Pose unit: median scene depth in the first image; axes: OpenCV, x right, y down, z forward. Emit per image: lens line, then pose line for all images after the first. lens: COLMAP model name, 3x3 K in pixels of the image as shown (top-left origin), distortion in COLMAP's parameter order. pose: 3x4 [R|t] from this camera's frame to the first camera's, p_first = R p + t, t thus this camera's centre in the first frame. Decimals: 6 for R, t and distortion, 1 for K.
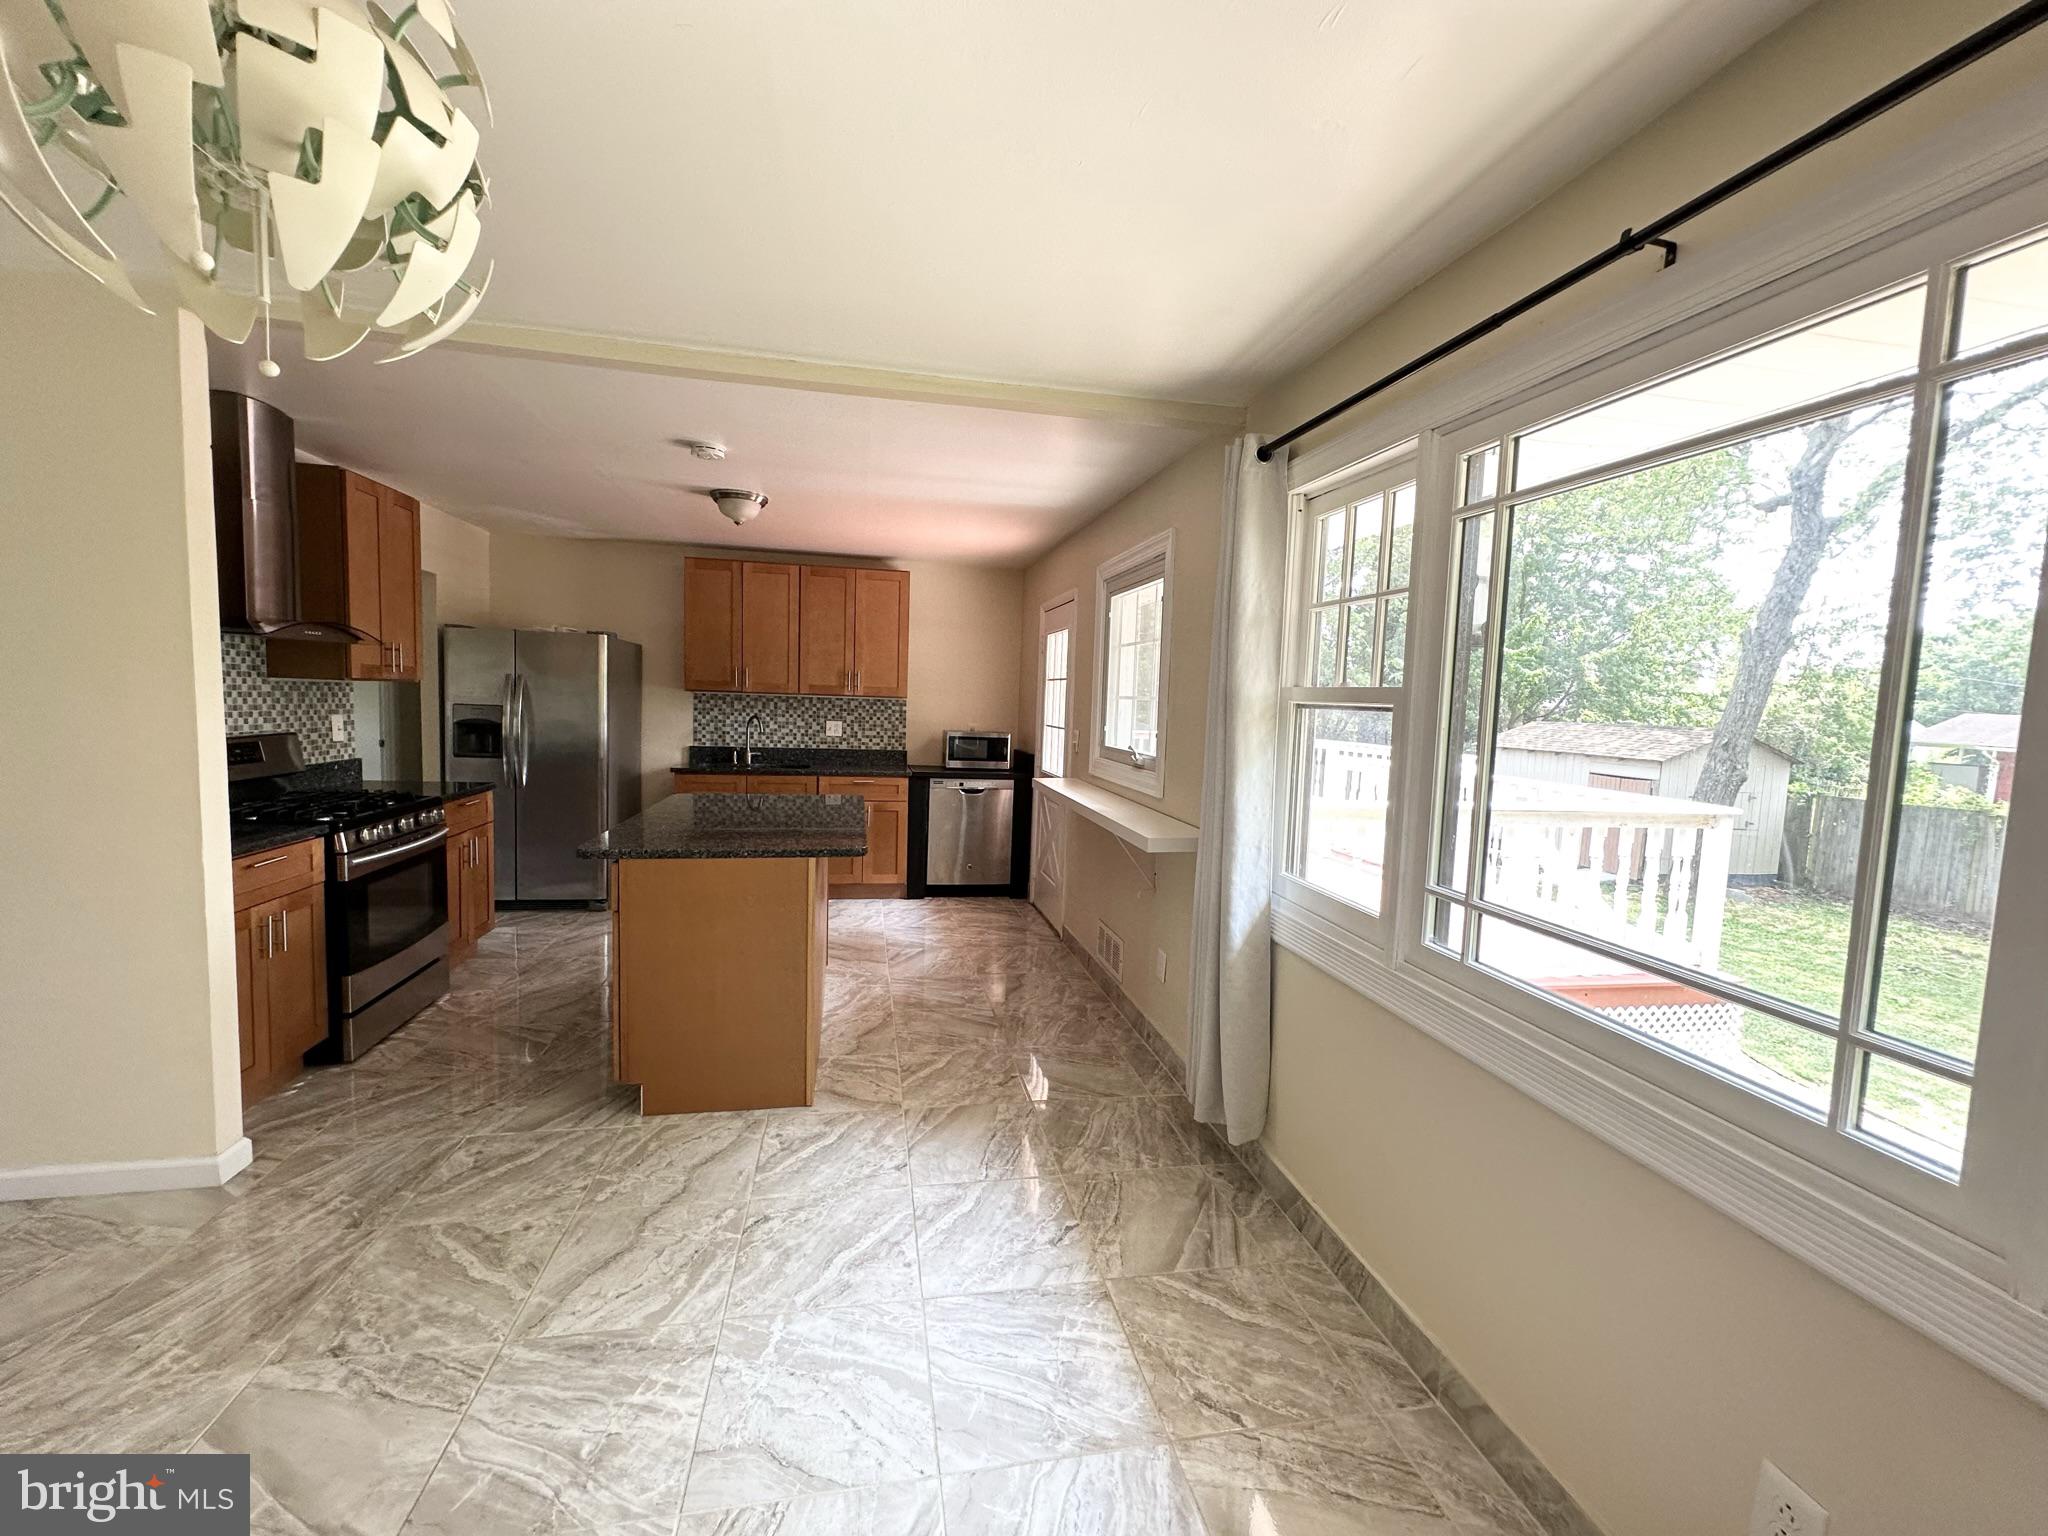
lens RADIAL K [[820.3, 0, 1024.0], [0, 820.3, 768.0], [0, 0, 1]] dist [0.001146, 0.001072]
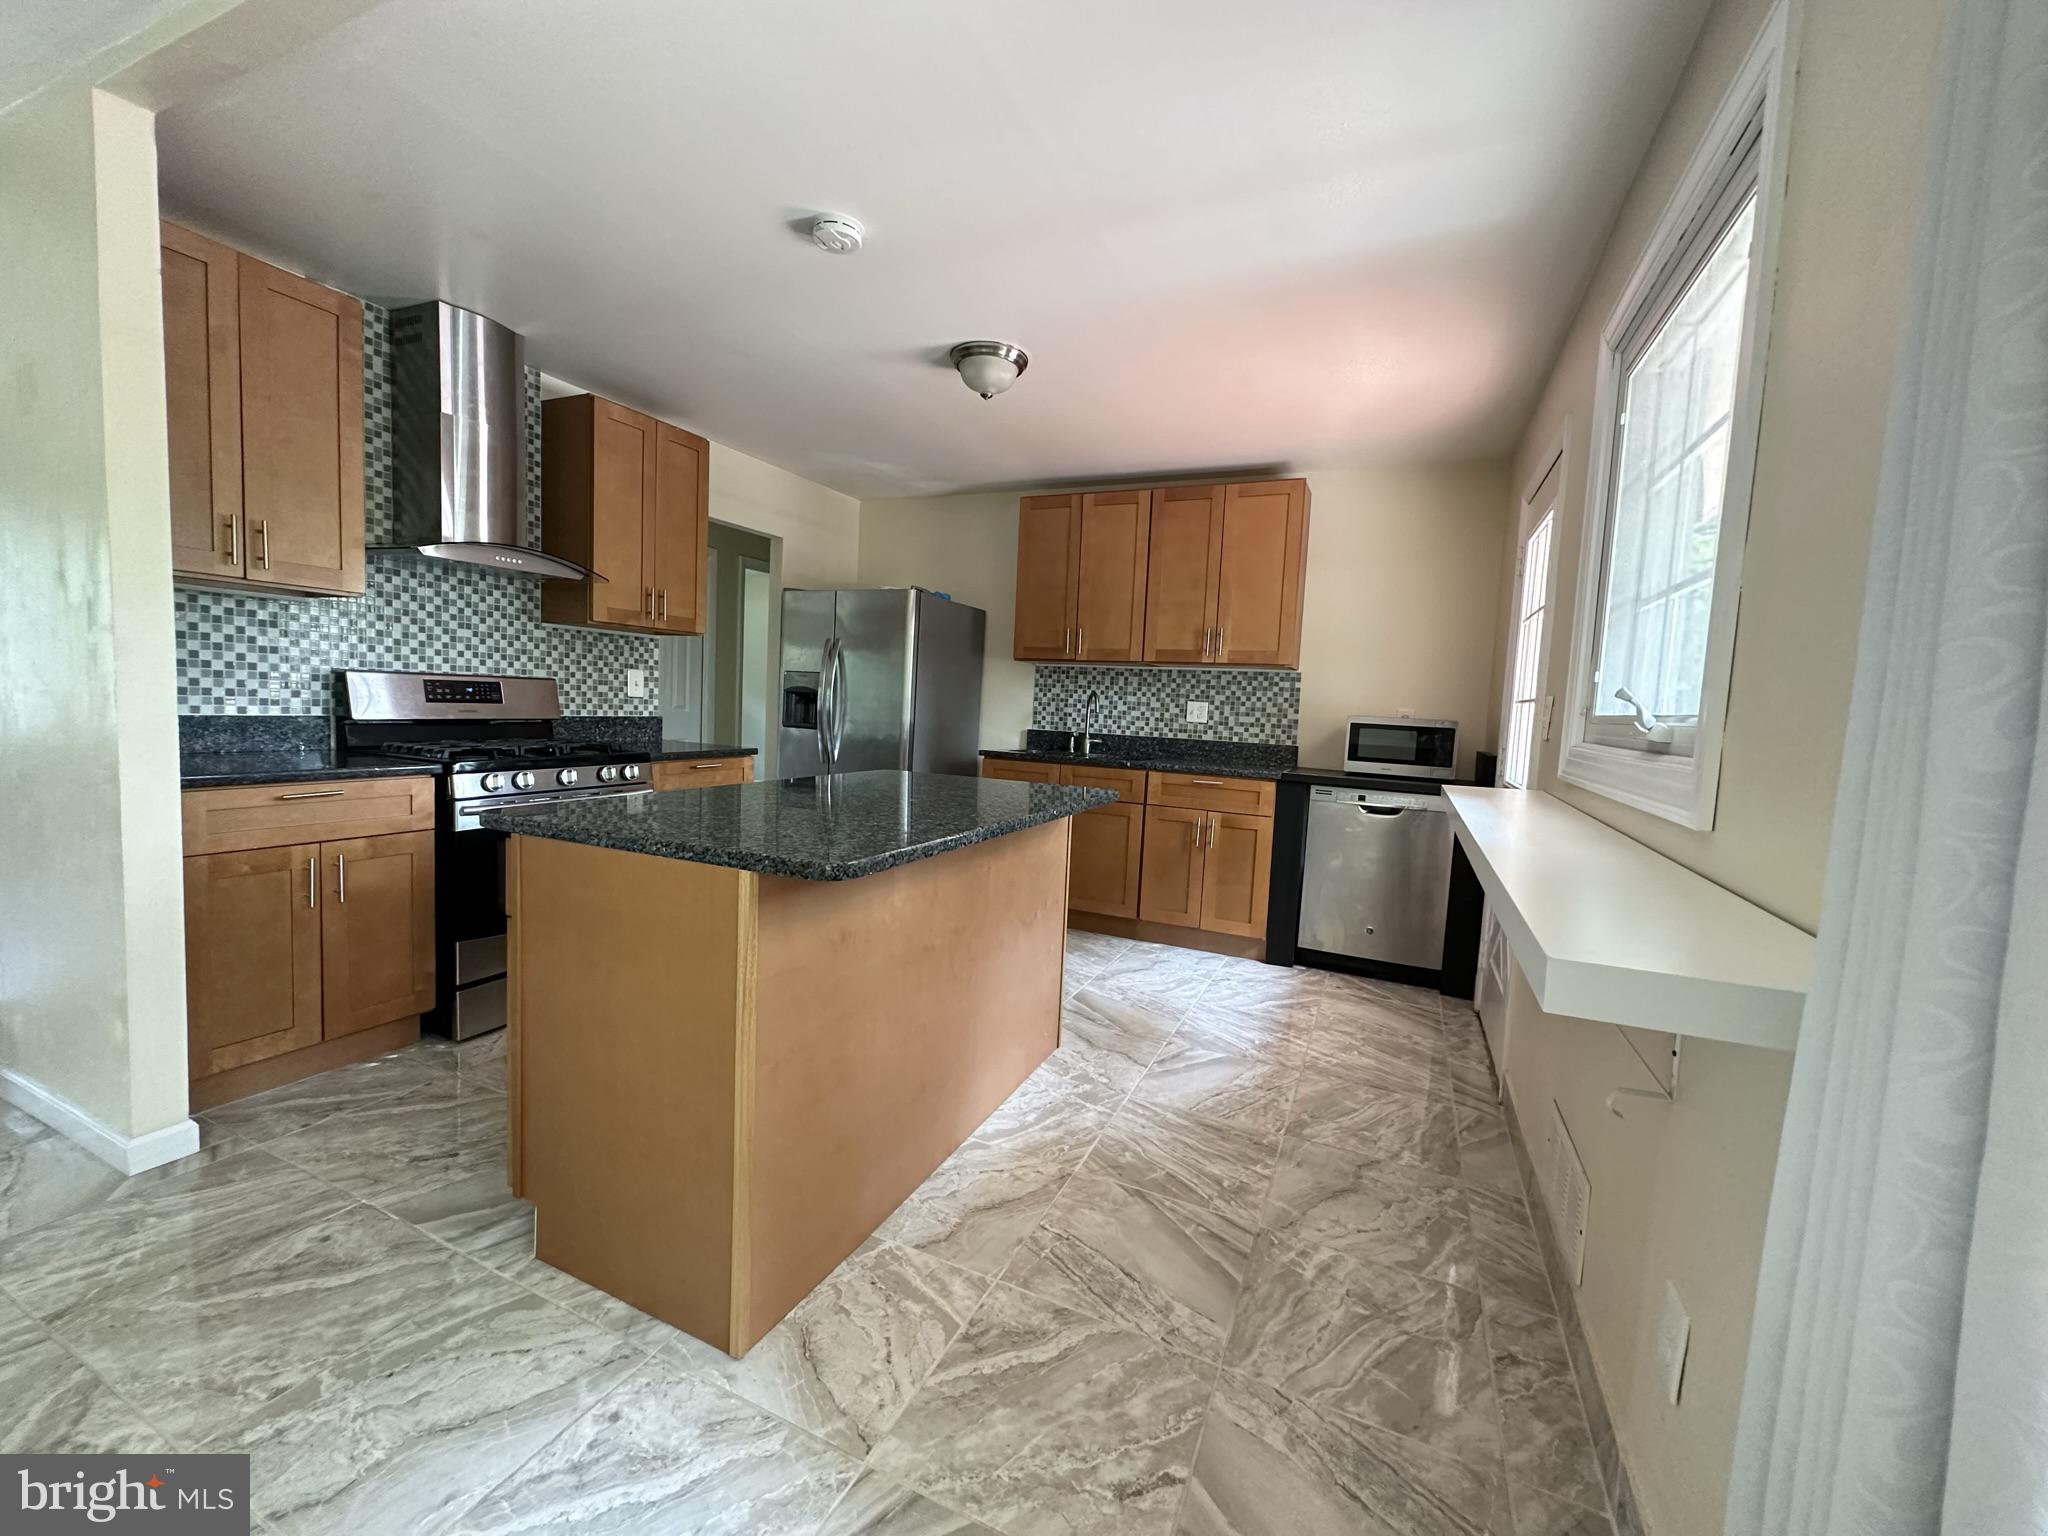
lens RADIAL K [[823.6, 0, 1016.9], [0, 823.6, 767.2], [0, 0, 1]] dist [0.001395, 0.000337]
pose [[0.808892, 0.051625, -0.585686, 0.113346], [-0.068195, 0.997652, -0.006247, 0.026239], [0.583989, 0.044994, 0.810514, 0.472955]]
